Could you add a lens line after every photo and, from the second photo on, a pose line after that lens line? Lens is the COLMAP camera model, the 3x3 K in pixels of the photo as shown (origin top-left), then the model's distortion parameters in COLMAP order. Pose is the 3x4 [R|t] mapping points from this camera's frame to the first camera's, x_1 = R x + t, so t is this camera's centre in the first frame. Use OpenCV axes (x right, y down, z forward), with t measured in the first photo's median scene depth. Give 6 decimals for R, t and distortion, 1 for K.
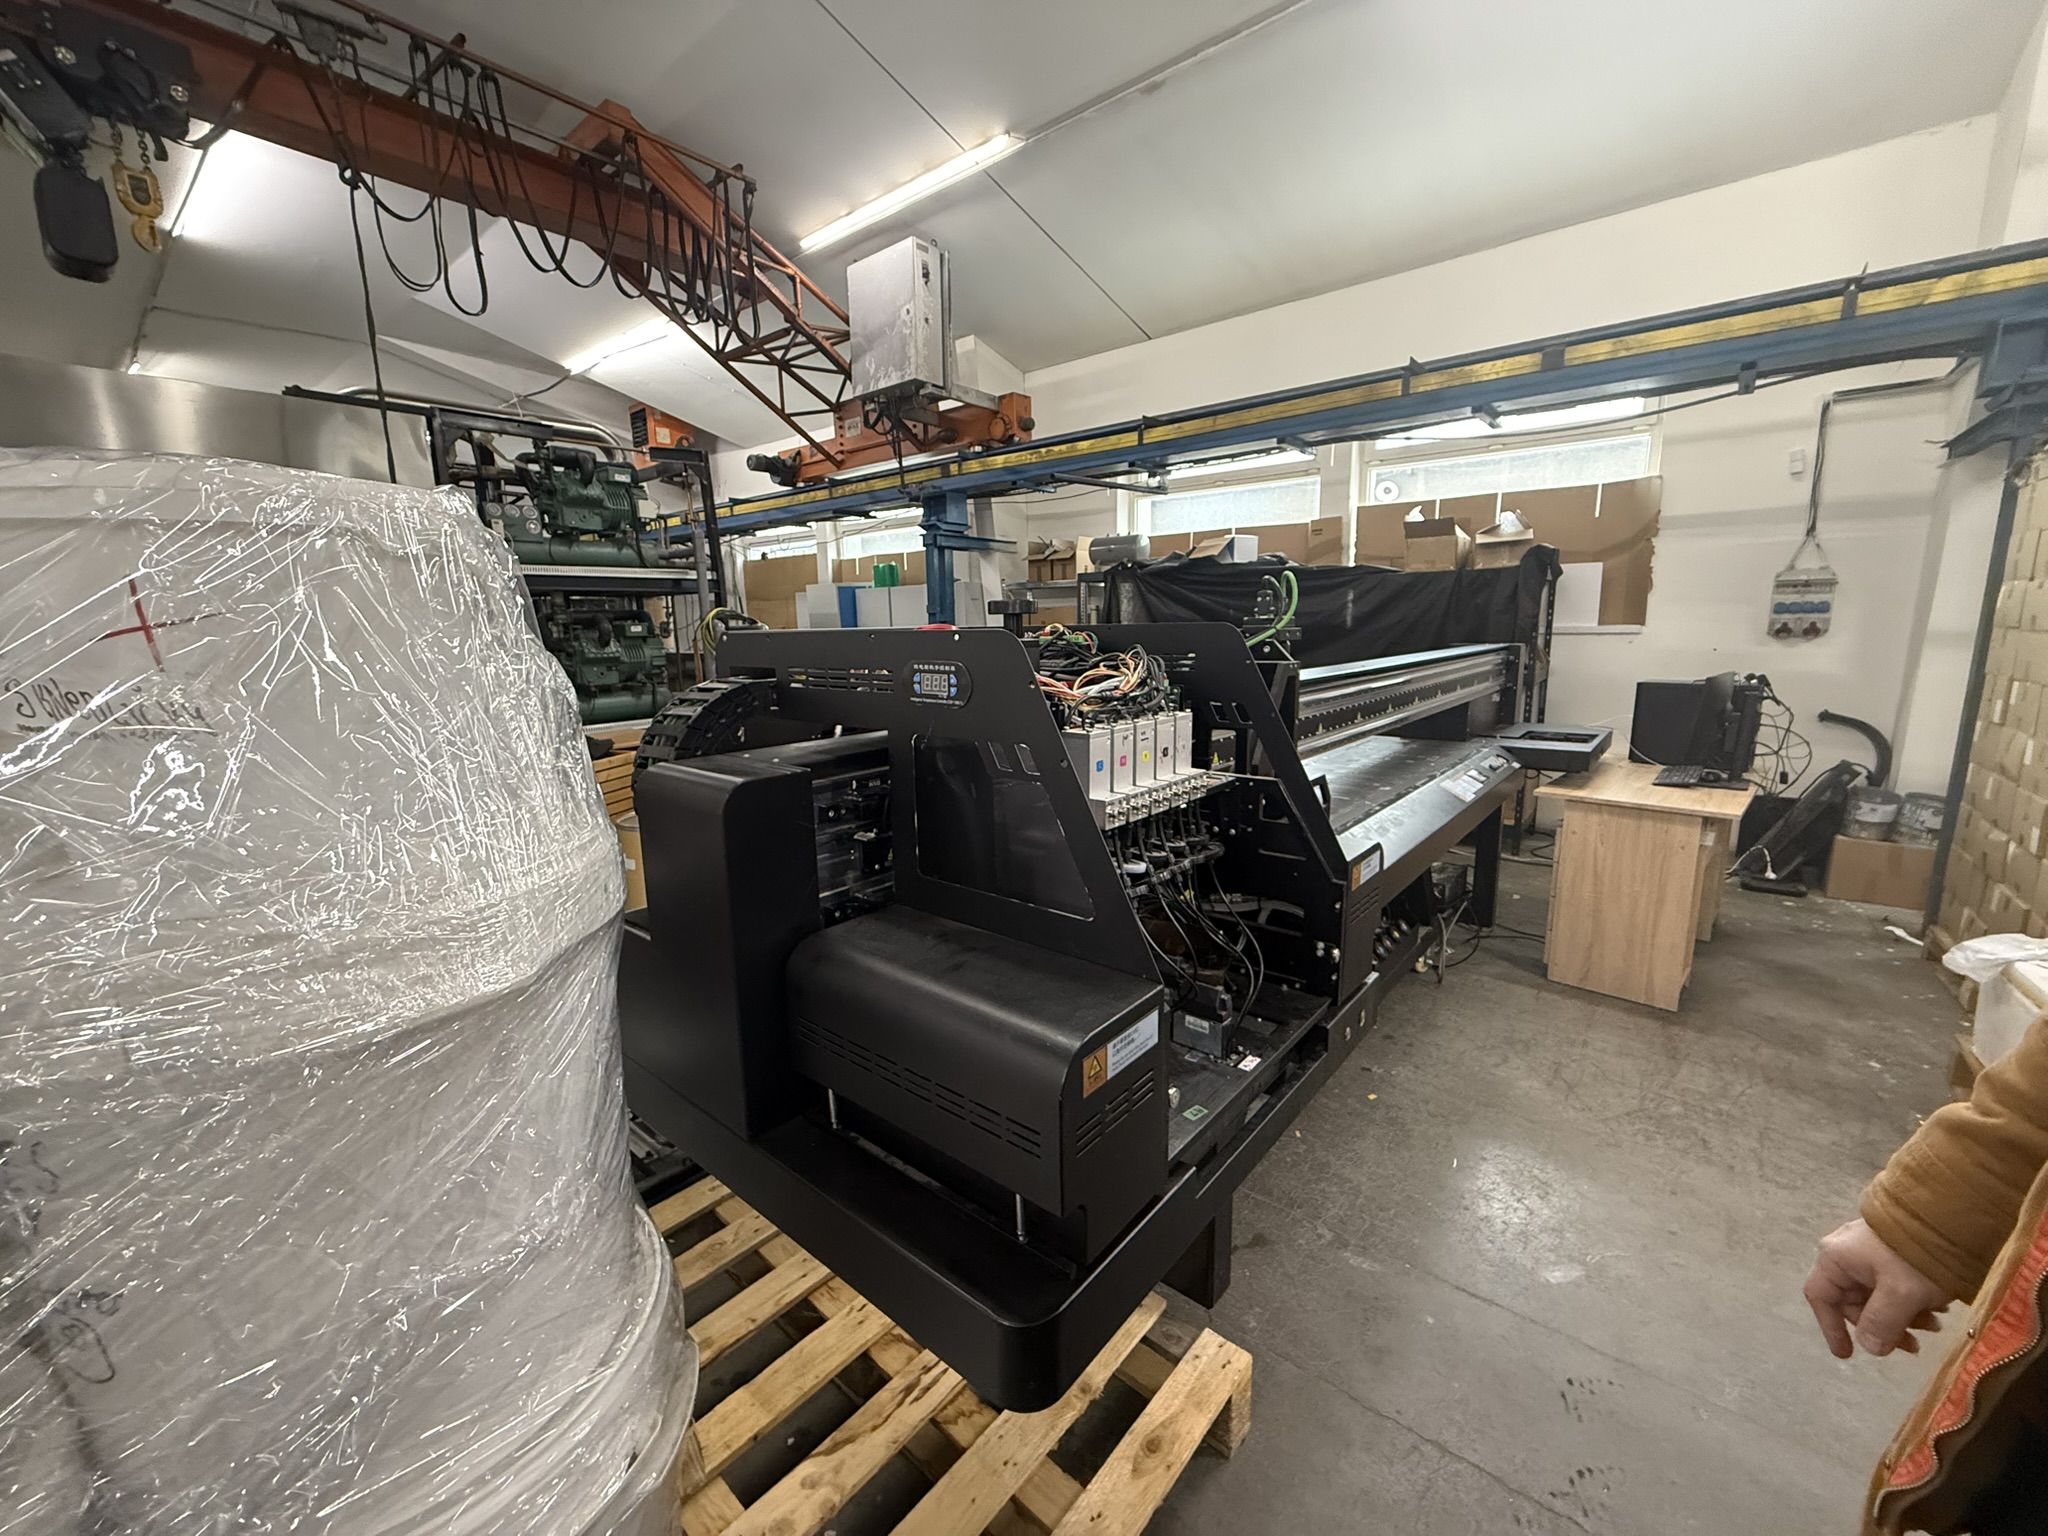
lens RADIAL K [[816.5, 0, 1024.0], [0, 816.5, 768.0], [0, 0, 1]] dist [-0.001038, -0.000432]
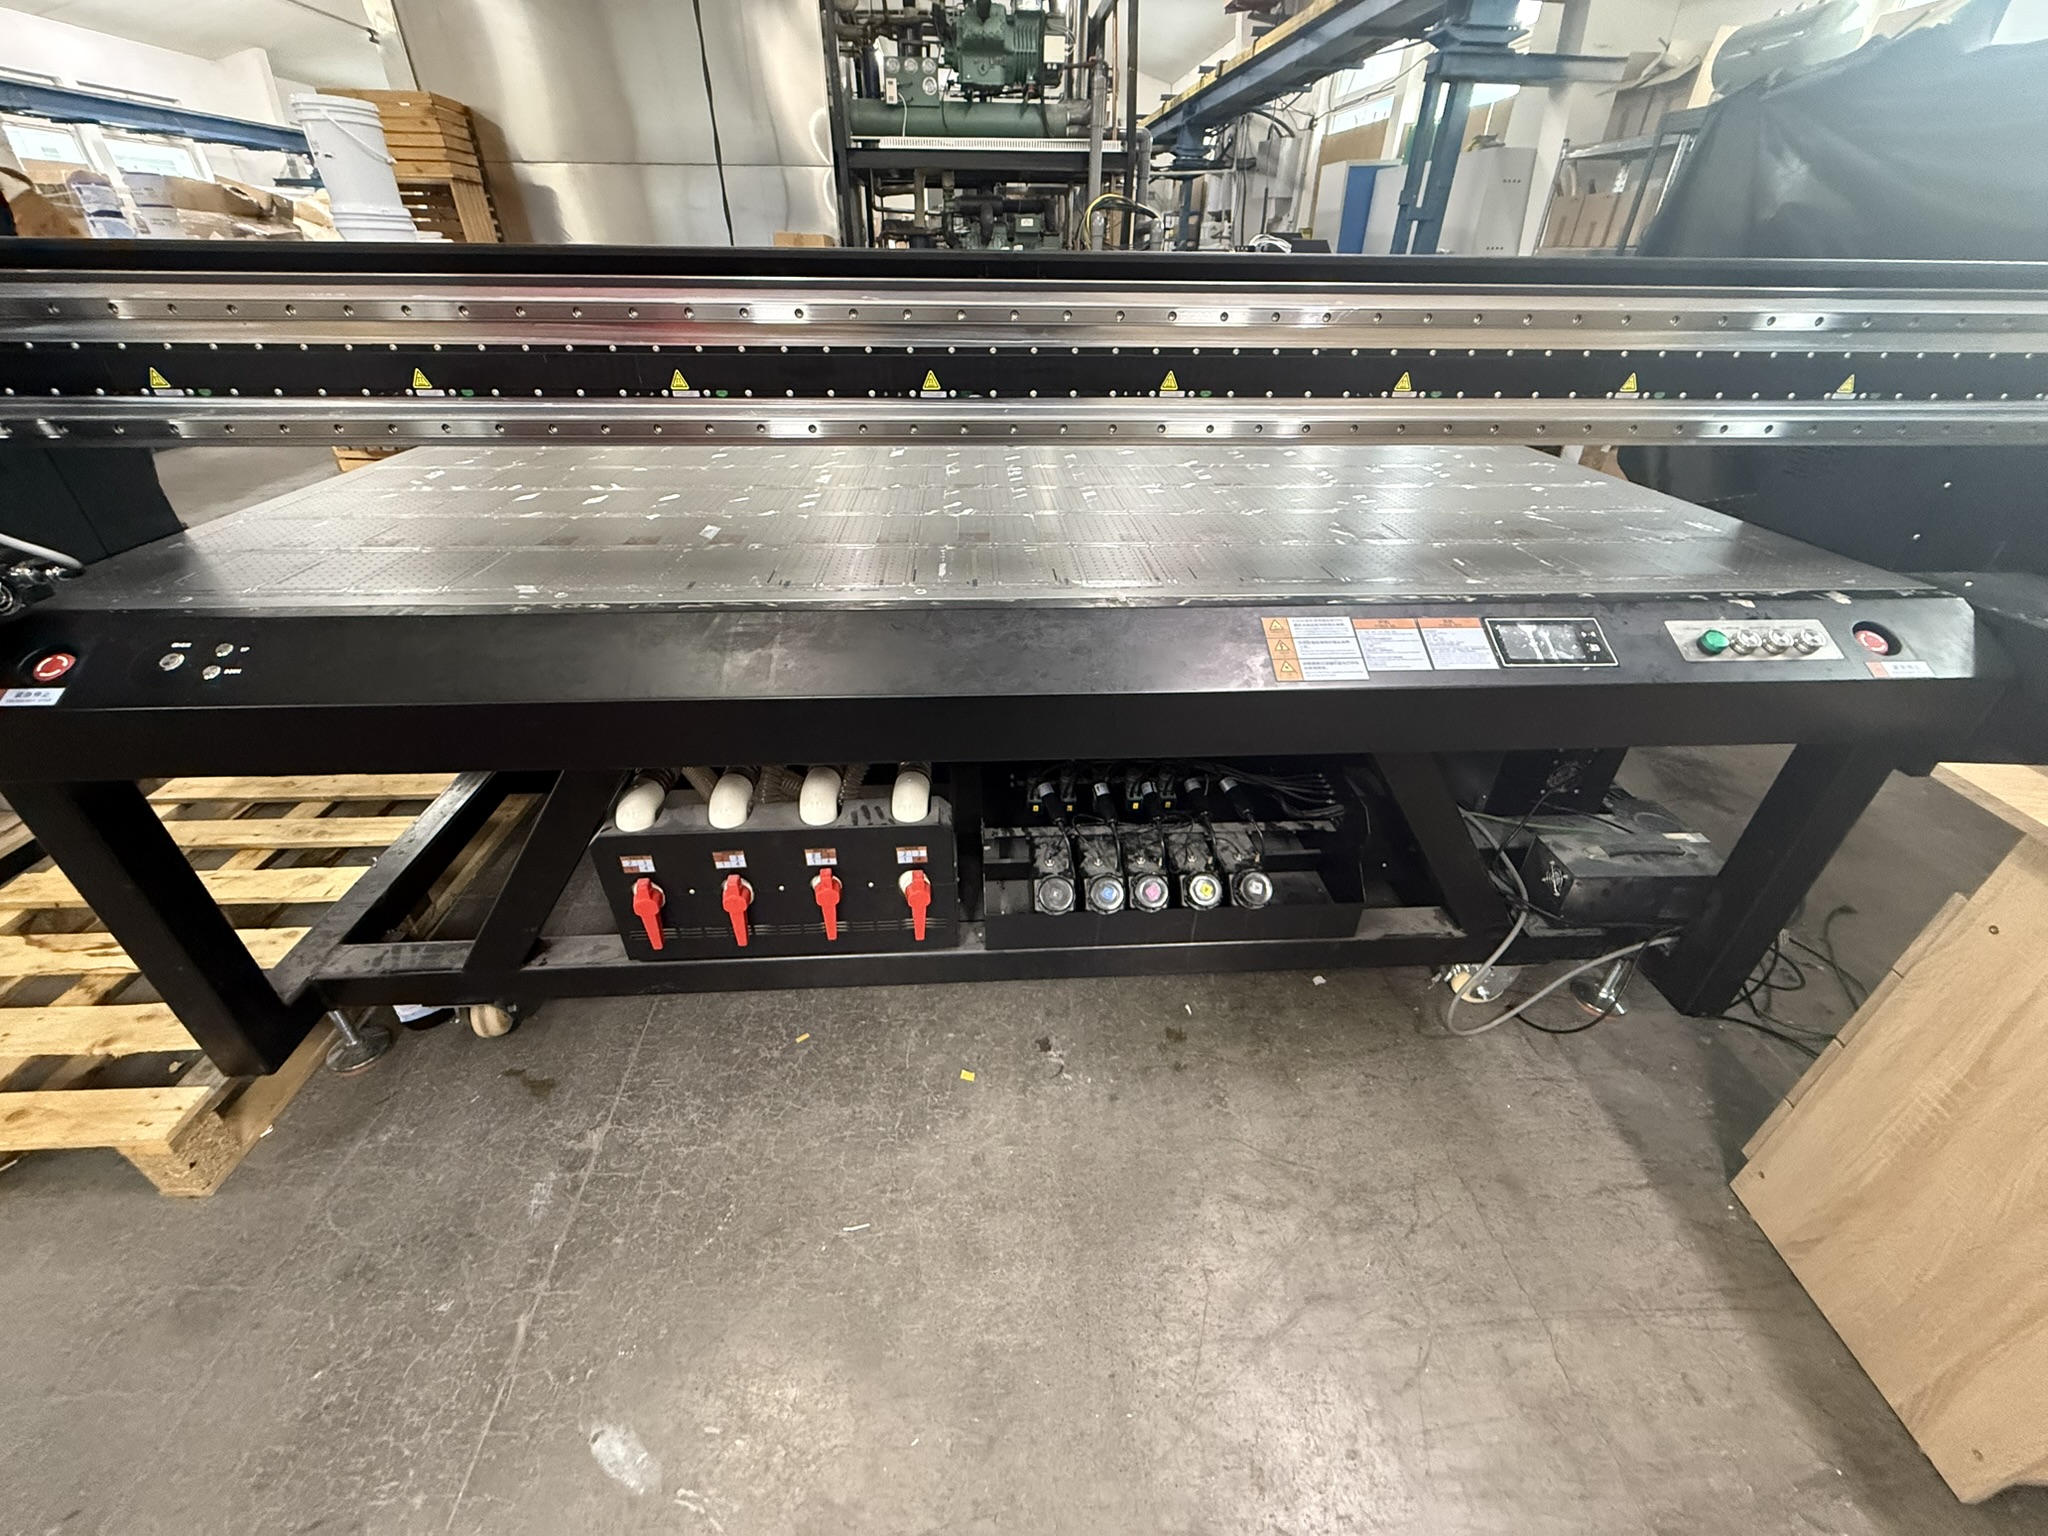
lens RADIAL K [[816.5, 0, 1024.0], [0, 816.5, 768.0], [0, 0, 1]] dist [-0.001038, -0.000432]
pose [[0.688032, 0.411281, -0.597879, 0.297642], [-0.149200, 0.886459, 0.438097, -0.032227], [0.710177, -0.212221, 0.671276, 0.272513]]
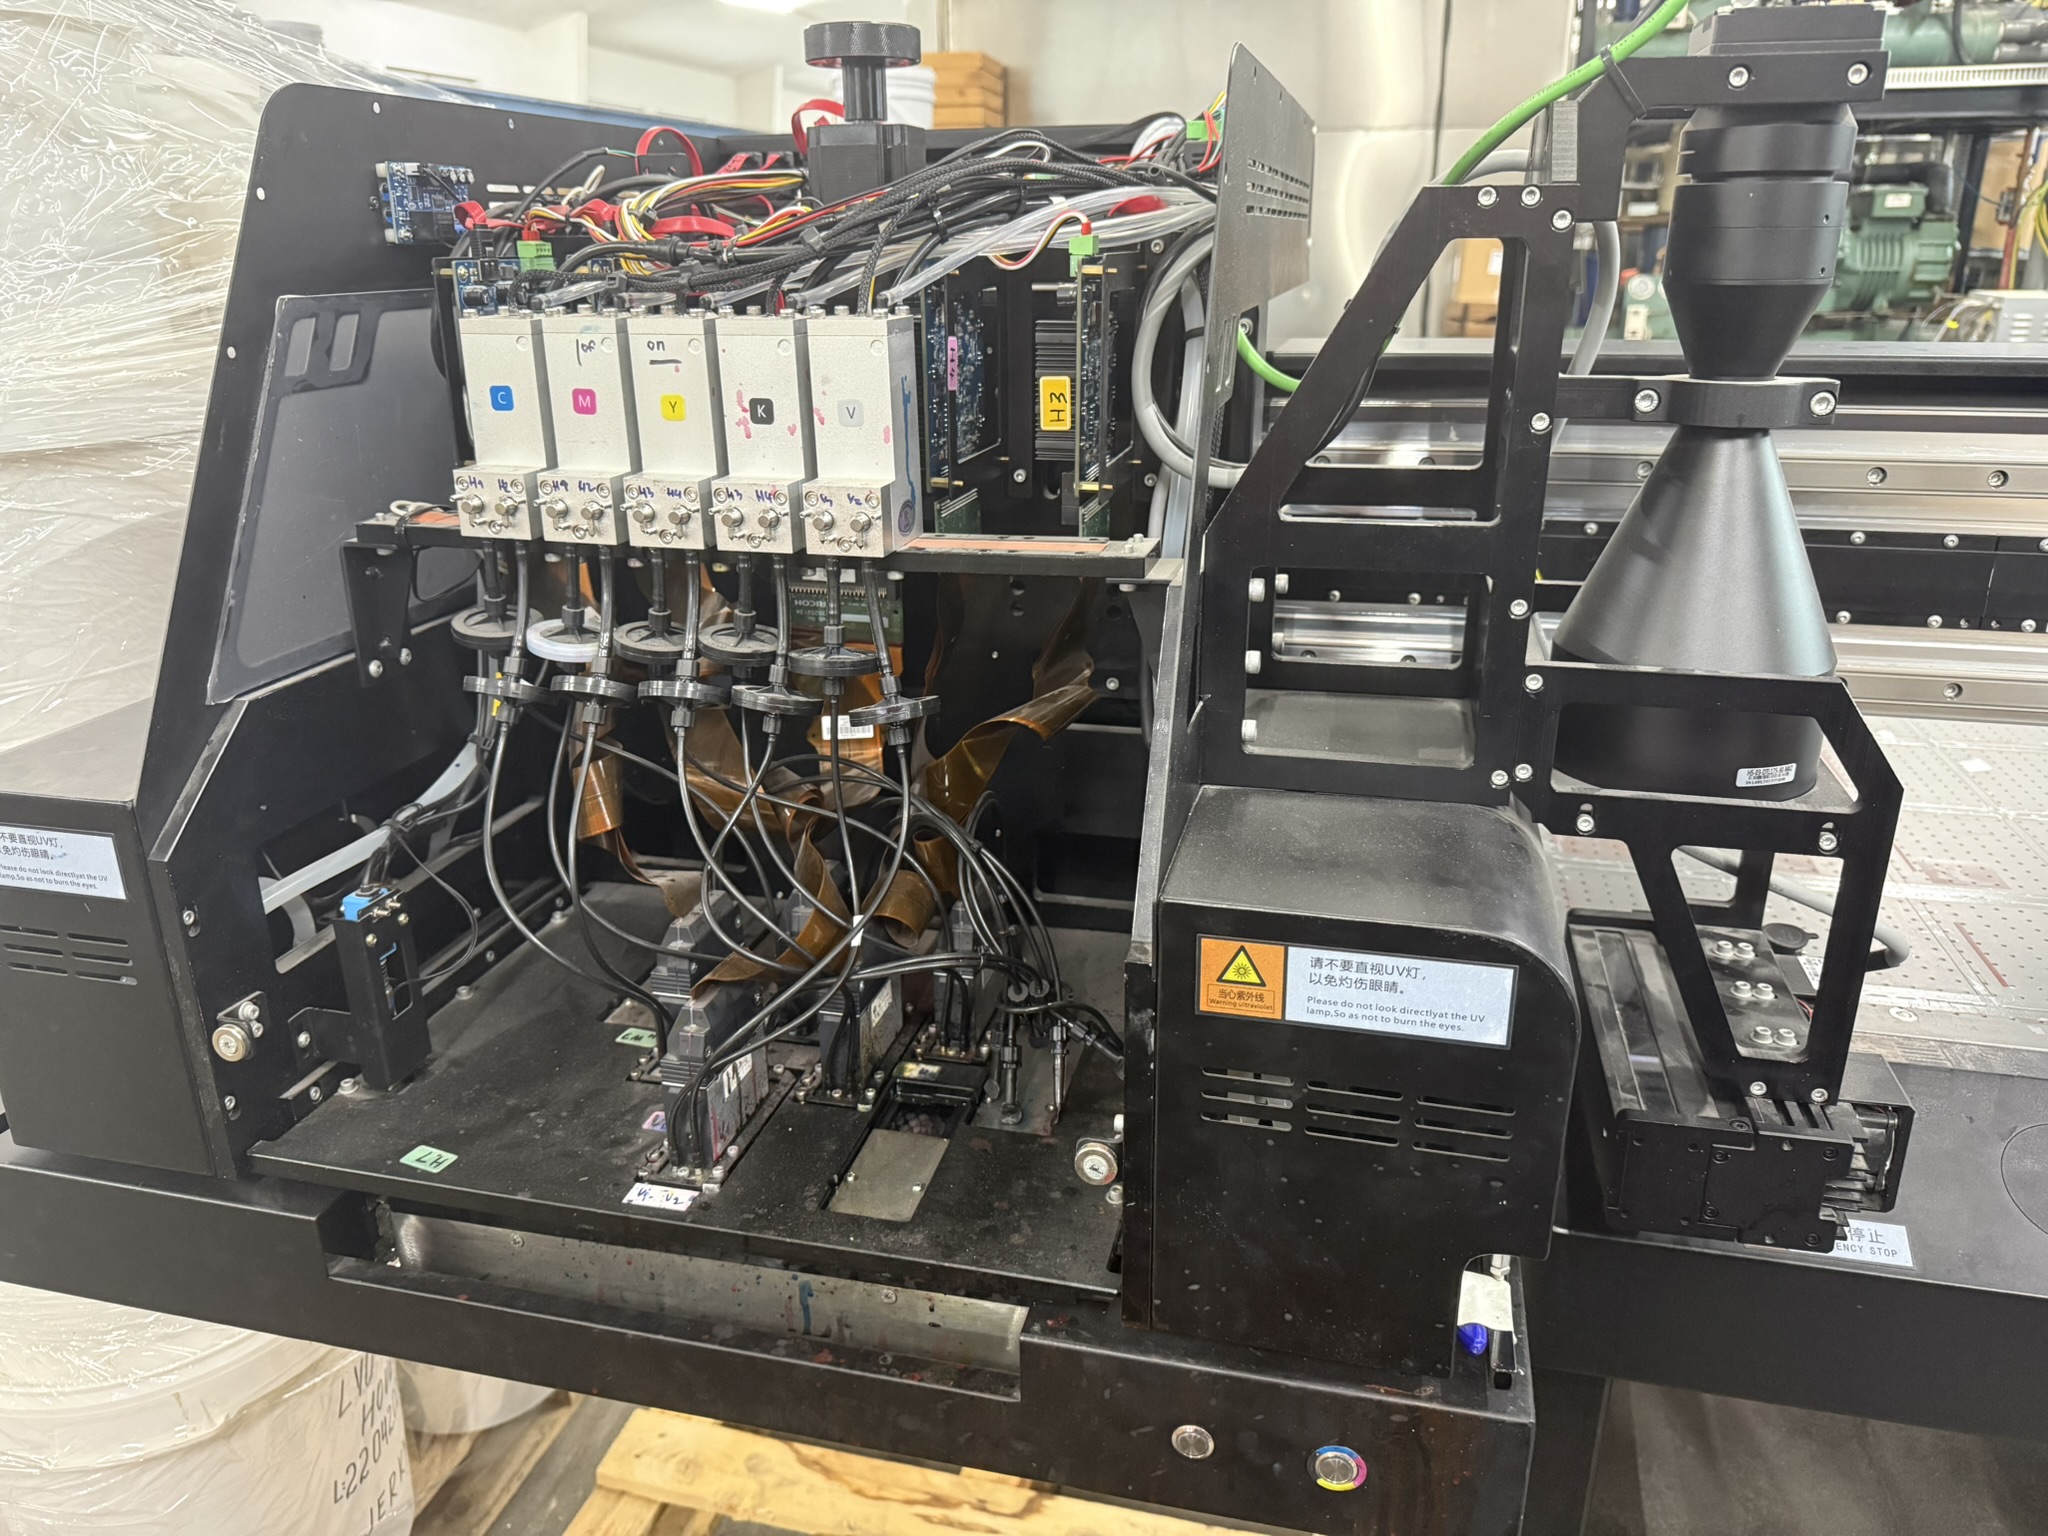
lens RADIAL K [[1476.0, 0, 1024.0], [0, 1476.0, 768.0], [0, 0, 1]] dist [-0.006983, -0.002767]
pose [[0.441451, 0.318567, -0.838830, 0.140760], [-0.155450, 0.947870, 0.278169, -0.011845], [0.883718, 0.007598, 0.467959, 0.125639]]
